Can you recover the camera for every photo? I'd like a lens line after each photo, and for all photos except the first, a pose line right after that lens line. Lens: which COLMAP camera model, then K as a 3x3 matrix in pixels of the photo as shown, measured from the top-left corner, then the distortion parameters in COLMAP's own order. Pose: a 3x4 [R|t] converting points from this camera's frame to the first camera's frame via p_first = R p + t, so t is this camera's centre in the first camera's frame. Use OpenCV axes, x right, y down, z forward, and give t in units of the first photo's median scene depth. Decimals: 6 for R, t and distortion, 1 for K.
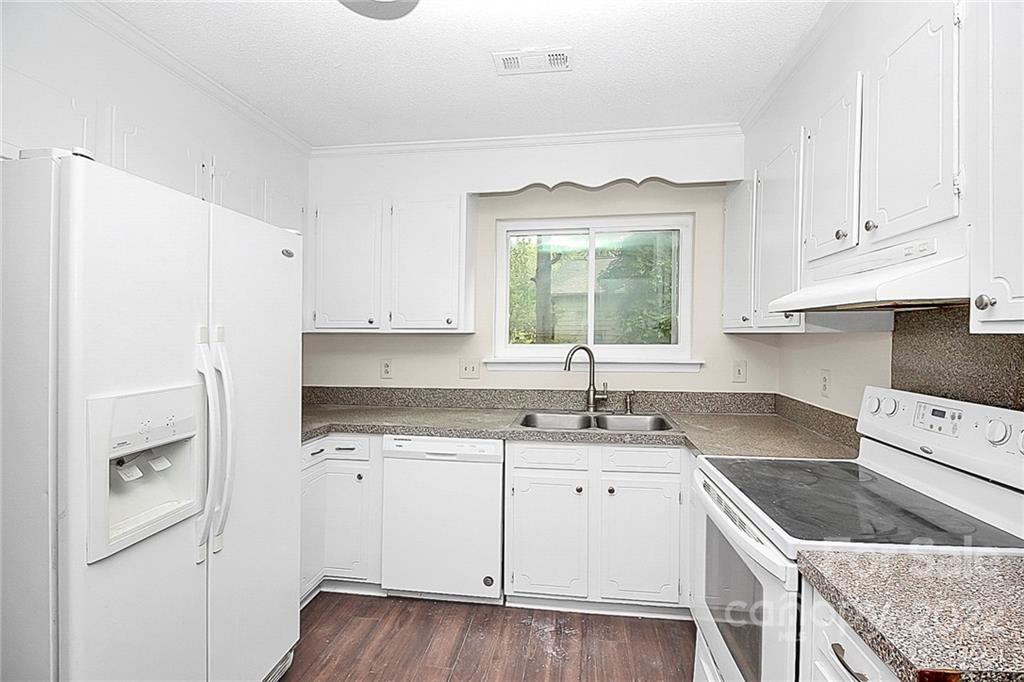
lens RADIAL K [[477.3, 0, 508.5], [0, 477.3, 331.0], [0, 0, 1]] dist [0.001786, -0.010838]
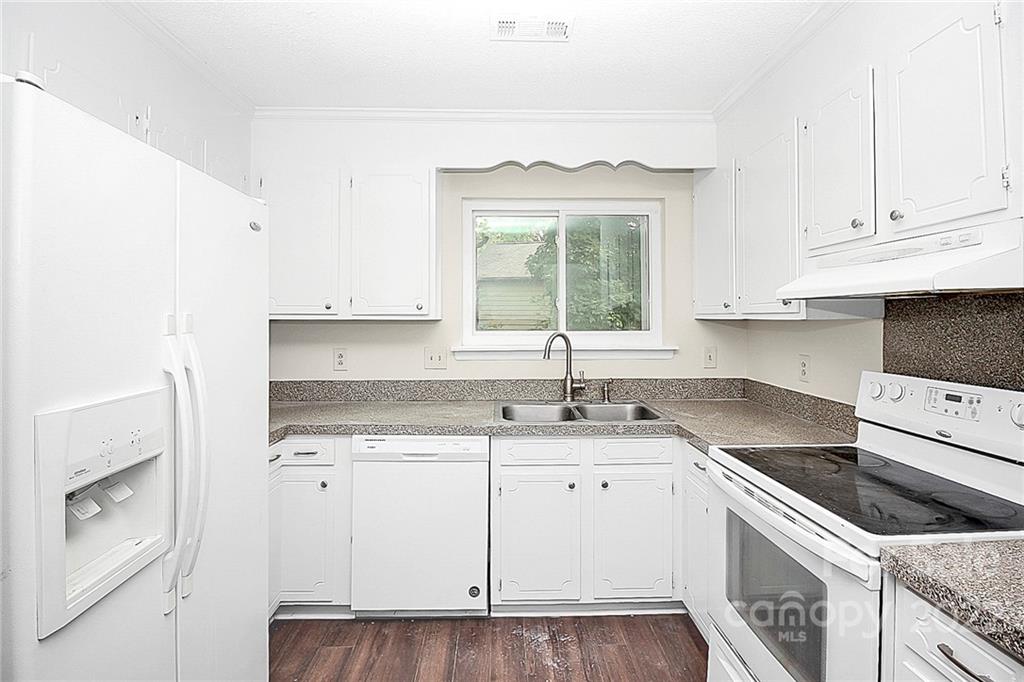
lens RADIAL K [[485.5, 0, 506.4], [0, 485.5, 311.6], [0, 0, 1]] dist [0.001315, -0.013530]
pose [[0.986676, 0.000978, 0.162693, -0.131957], [0.000391, 0.999965, -0.008380, -0.003874], [-0.162695, 0.008332, 0.986641, 0.069080]]
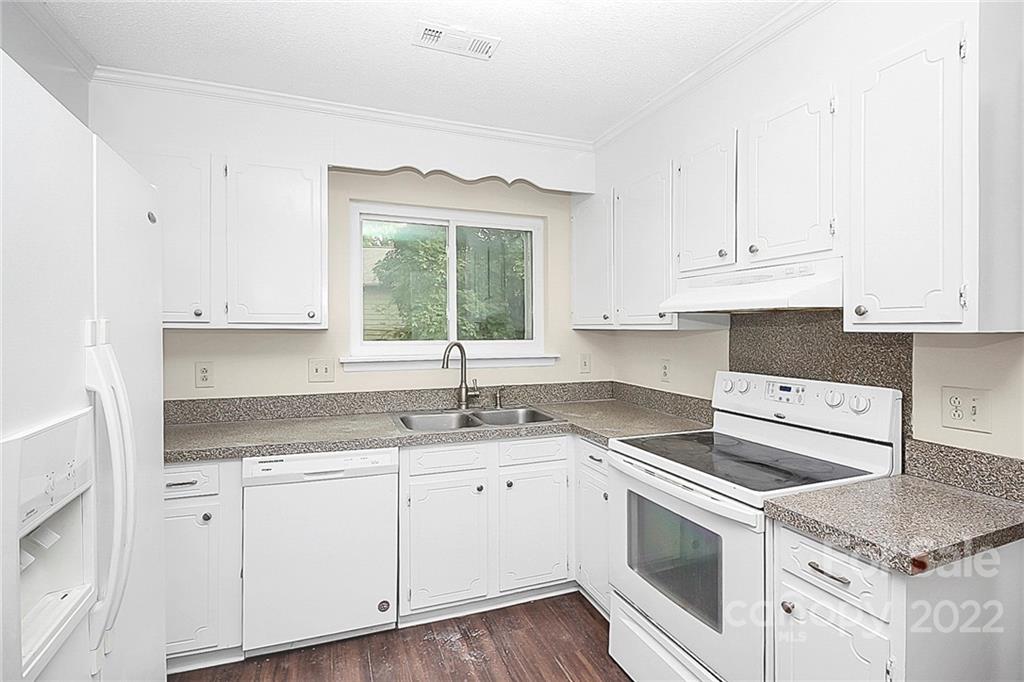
lens RADIAL K [[496.0, 0, 517.9], [0, 496.0, 331.8], [0, 0, 1]] dist [0.001163, -0.012667]
pose [[0.872624, -0.001680, 0.488391, -0.274807], [-0.004714, 0.999919, 0.011862, -0.003246], [-0.488371, -0.012654, 0.872545, 0.070807]]
